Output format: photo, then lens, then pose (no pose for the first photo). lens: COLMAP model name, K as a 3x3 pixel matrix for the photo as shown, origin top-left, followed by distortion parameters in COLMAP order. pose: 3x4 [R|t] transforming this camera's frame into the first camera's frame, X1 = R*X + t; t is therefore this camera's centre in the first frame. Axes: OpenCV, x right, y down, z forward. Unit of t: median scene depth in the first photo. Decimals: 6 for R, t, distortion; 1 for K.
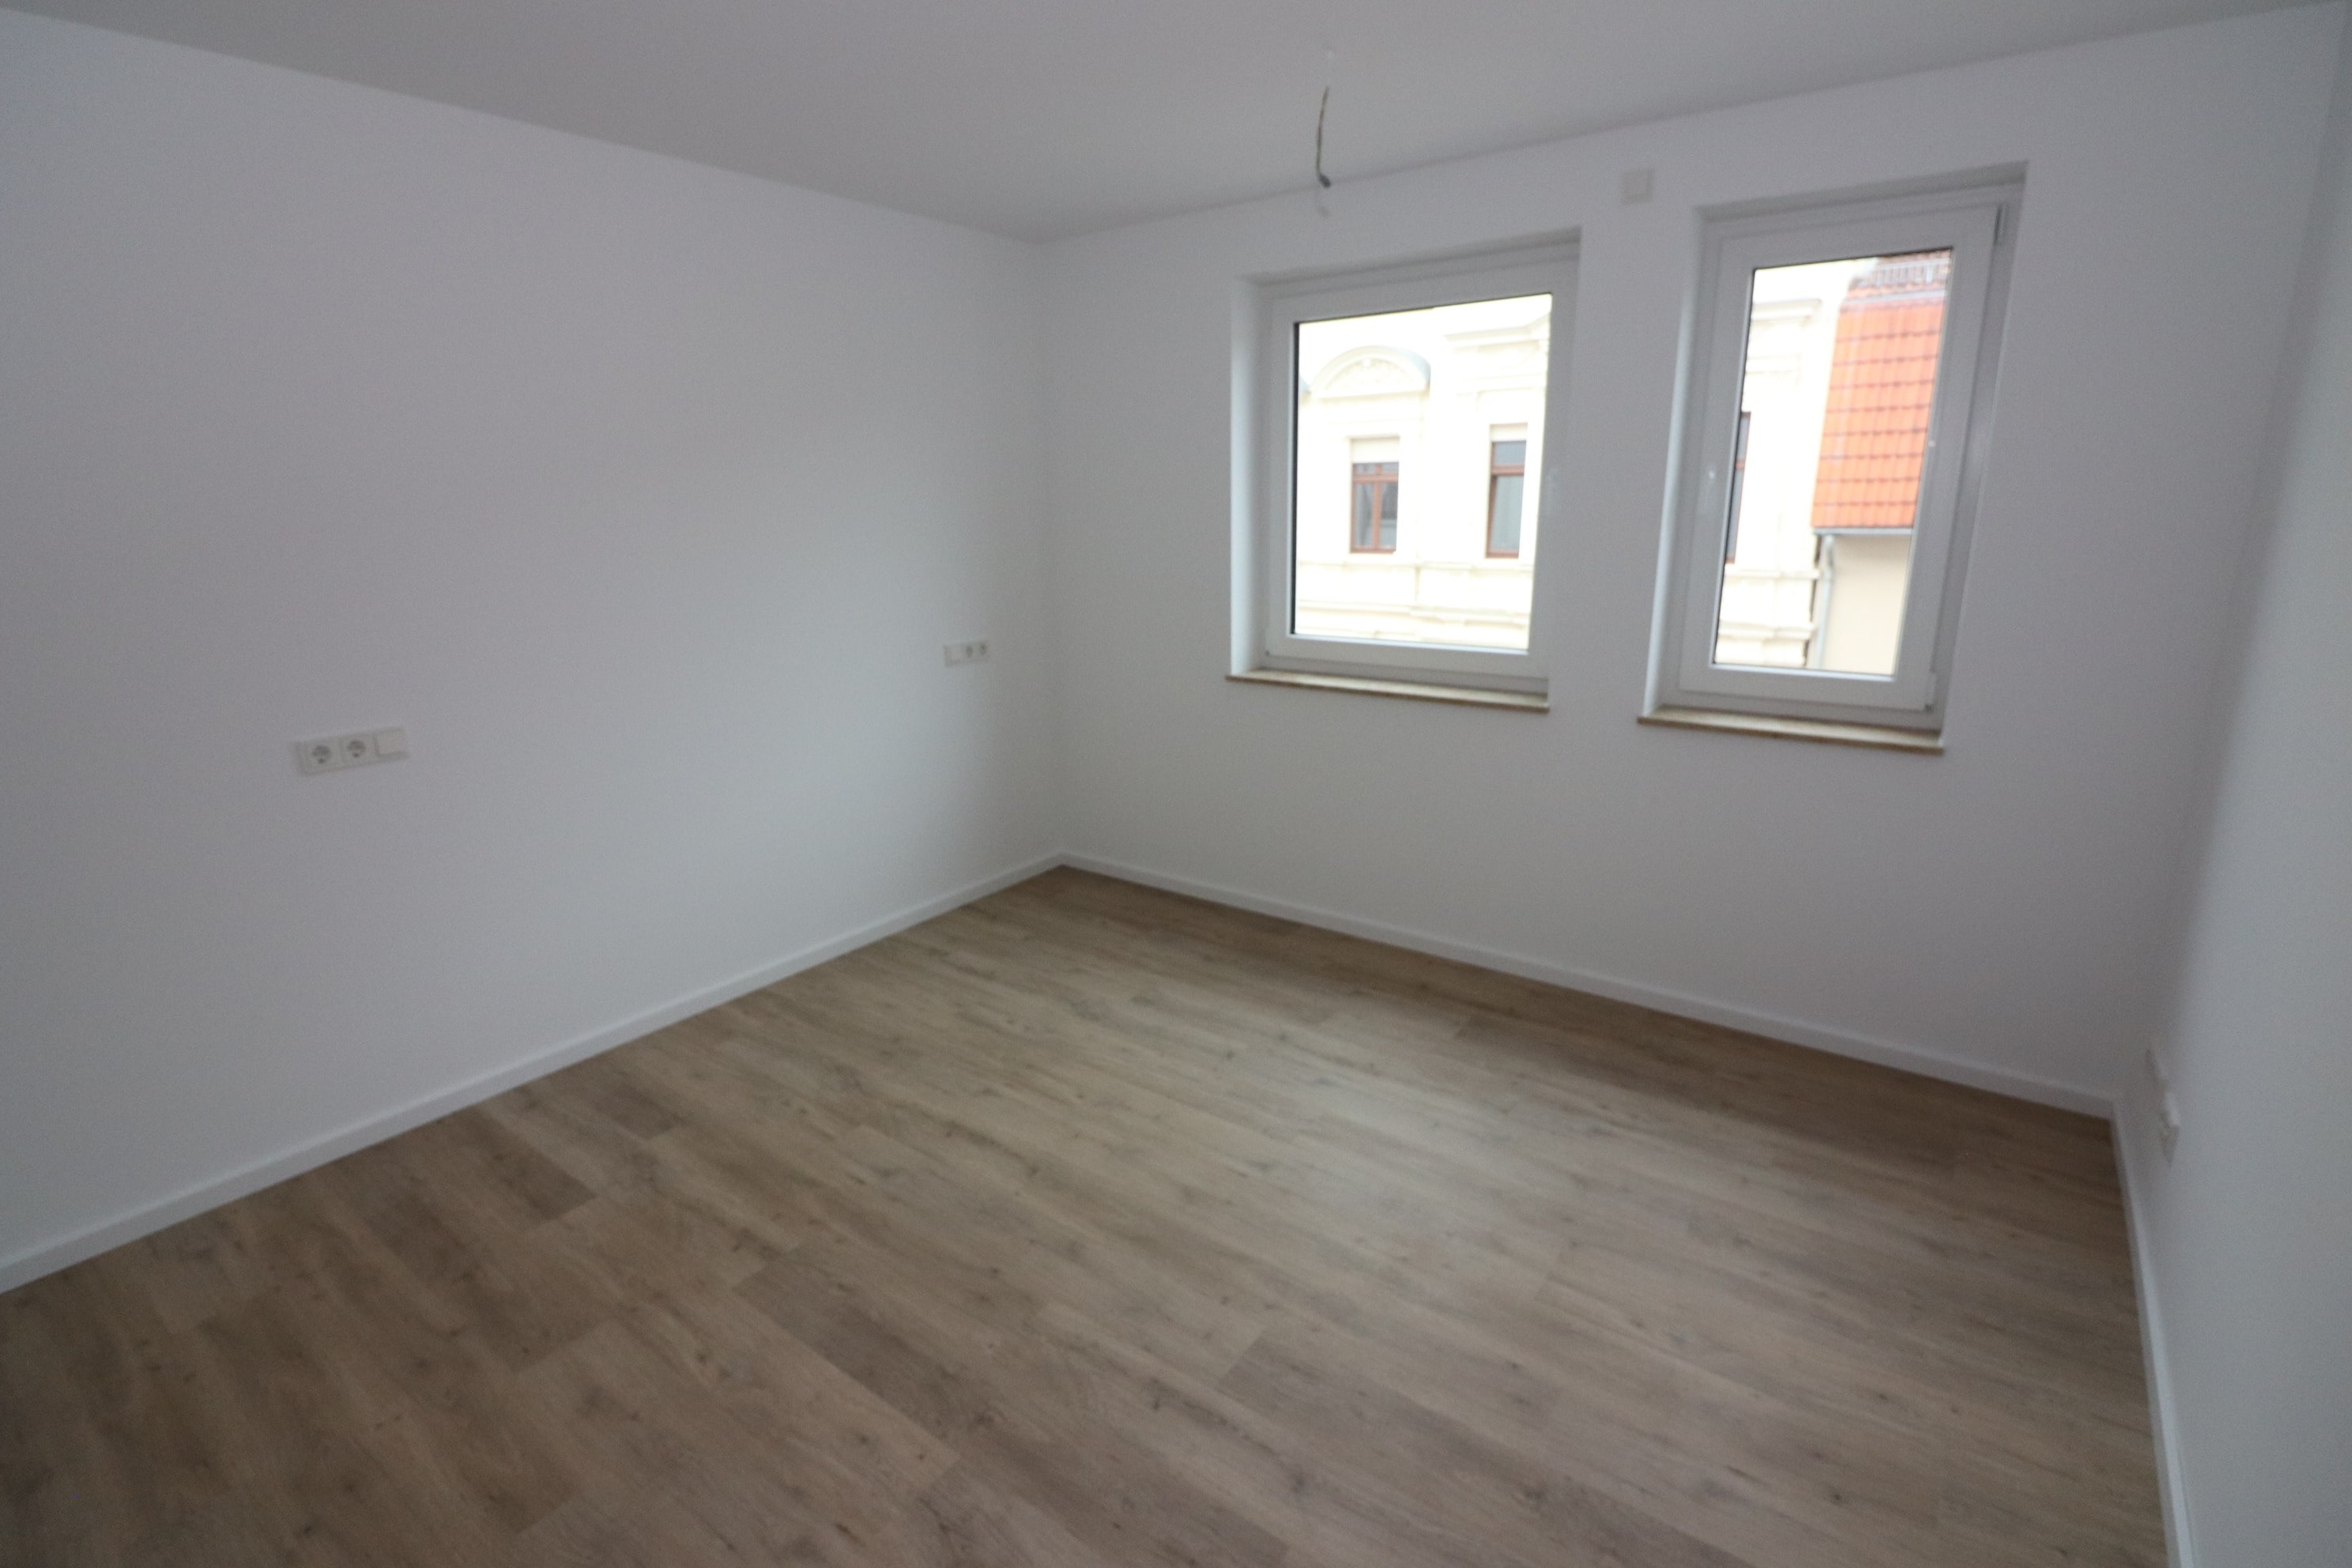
lens RADIAL K [[1086.5, 0, 1179.5], [0, 1086.5, 785.1], [0, 0, 1]] dist [-0.013462, -0.005720]
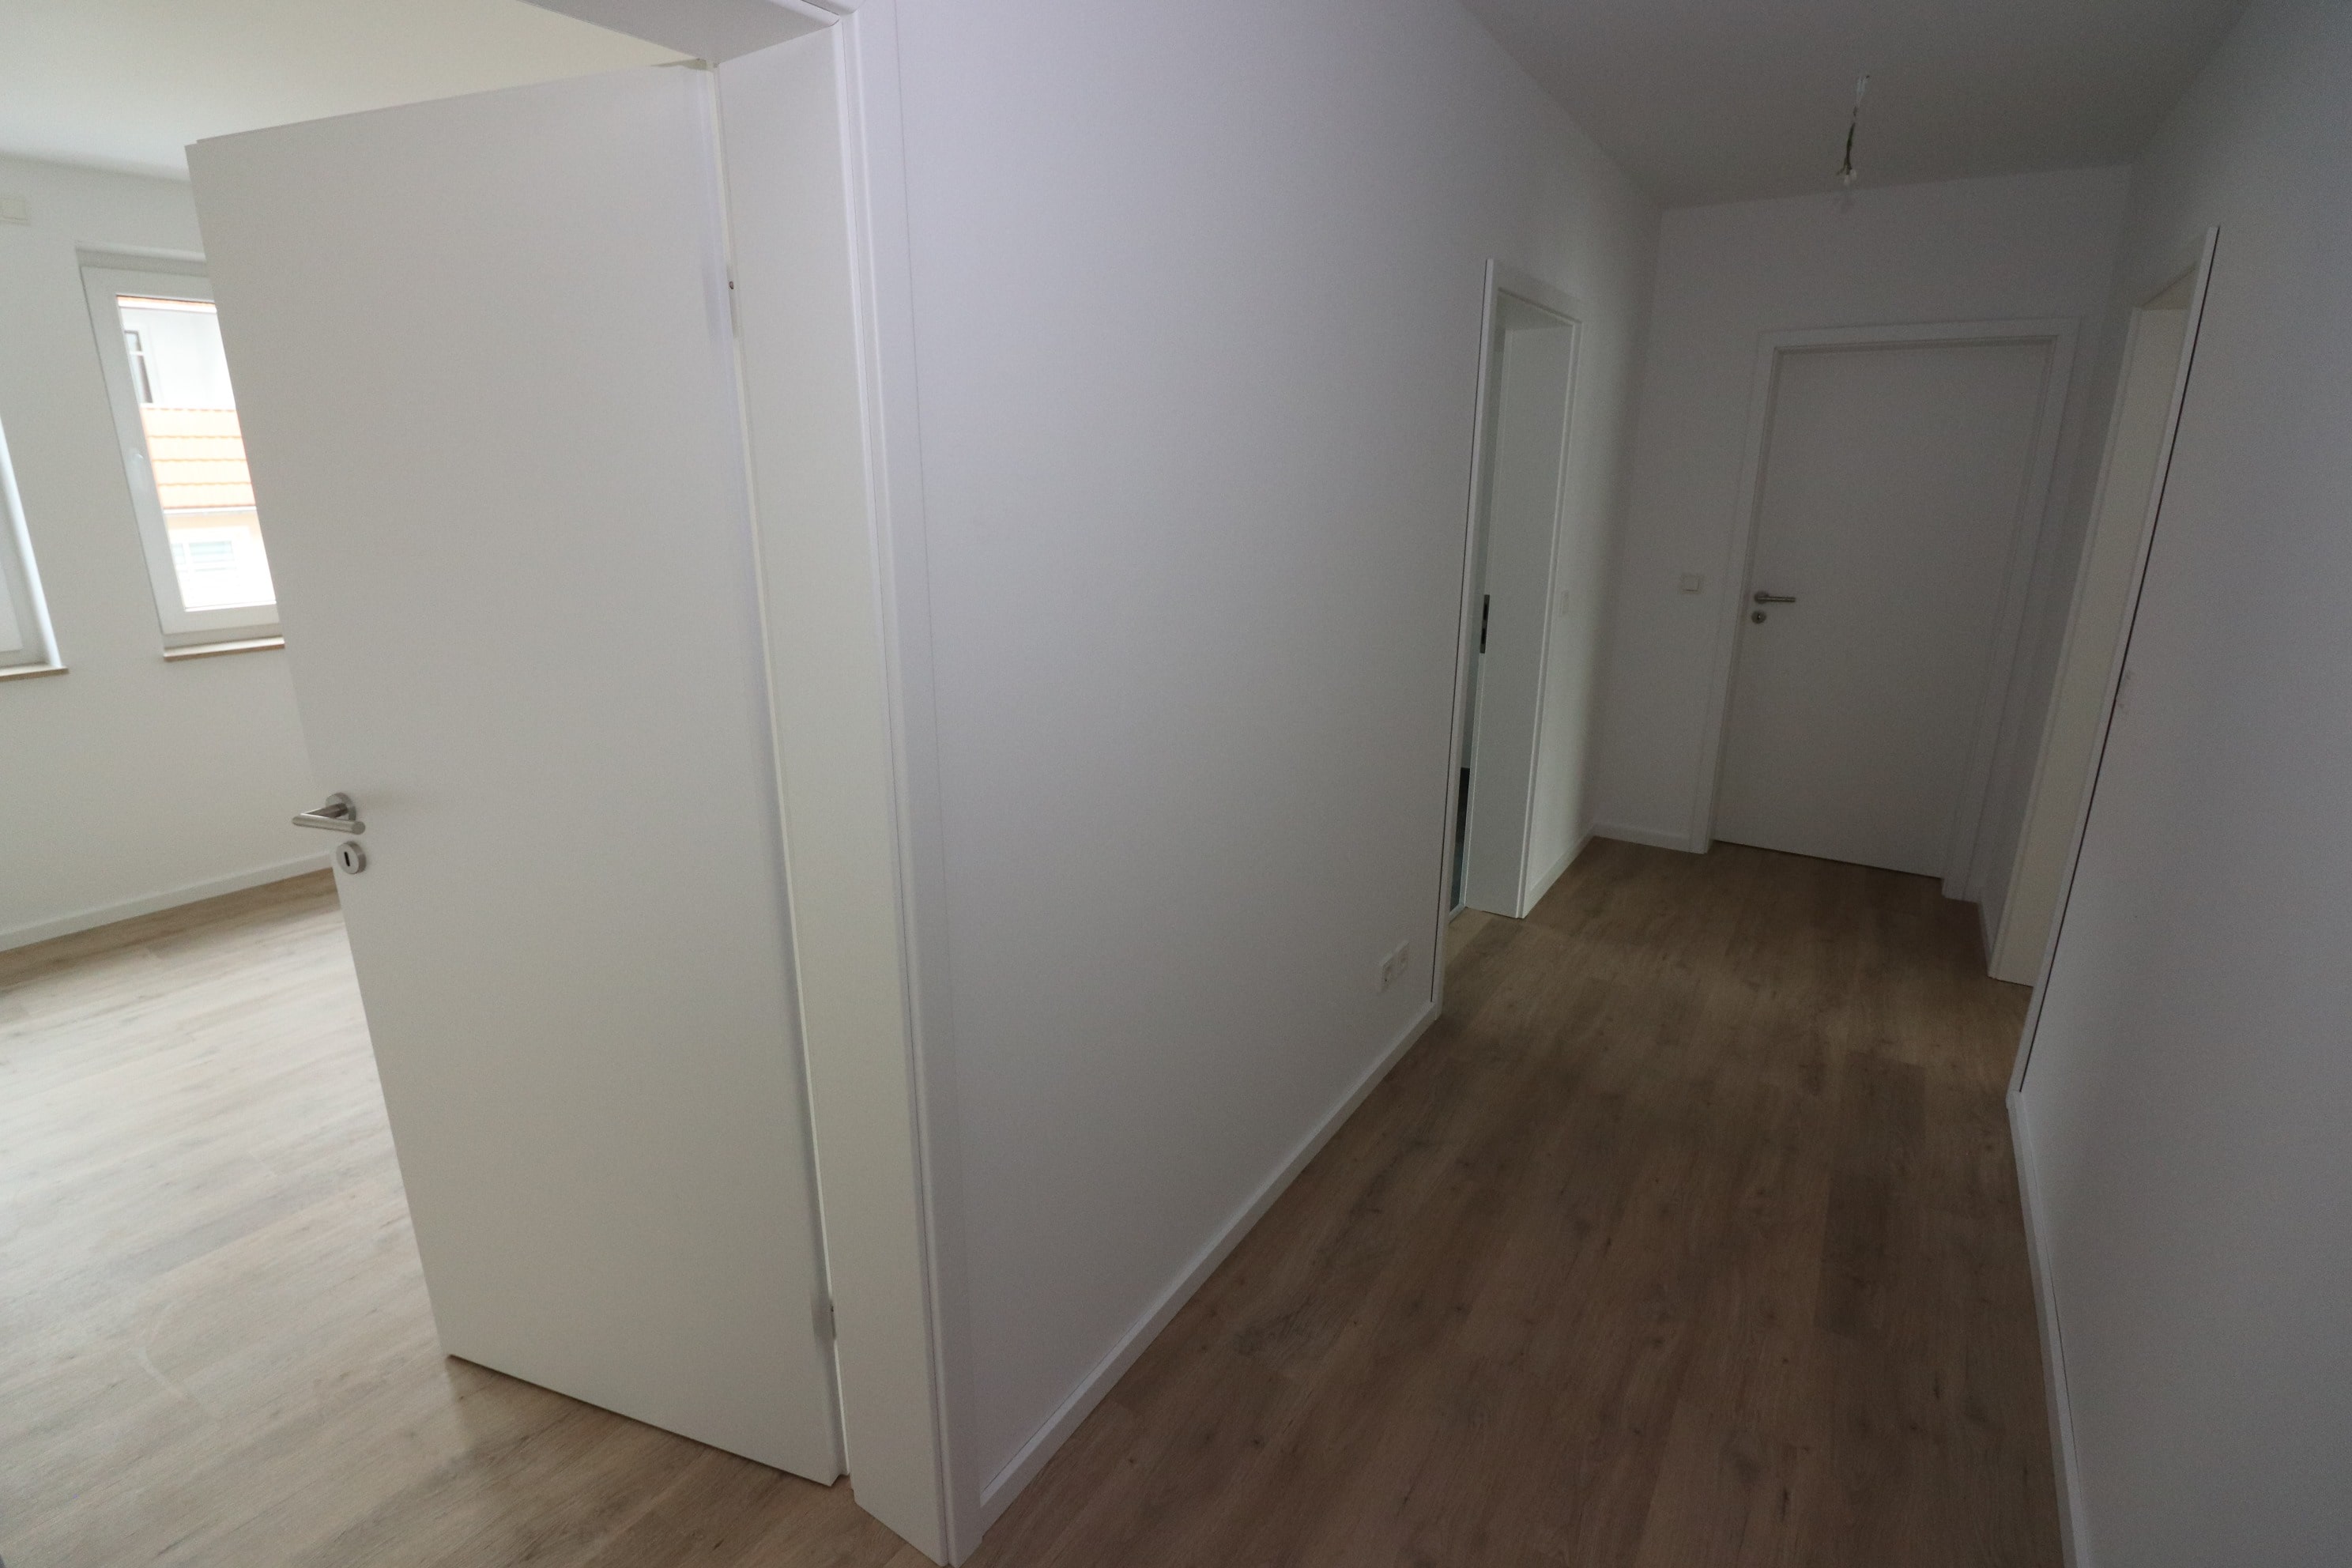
lens RADIAL K [[1086.5, 0, 1177.0], [0, 1086.5, 776.4], [0, 0, 1]] dist [-0.013462, -0.005720]
pose [[-0.048896, -0.274125, 0.960450, -0.856680], [0.249493, 0.927765, 0.277498, 0.013393], [-0.967141, 0.253195, 0.023028, -0.095764]]
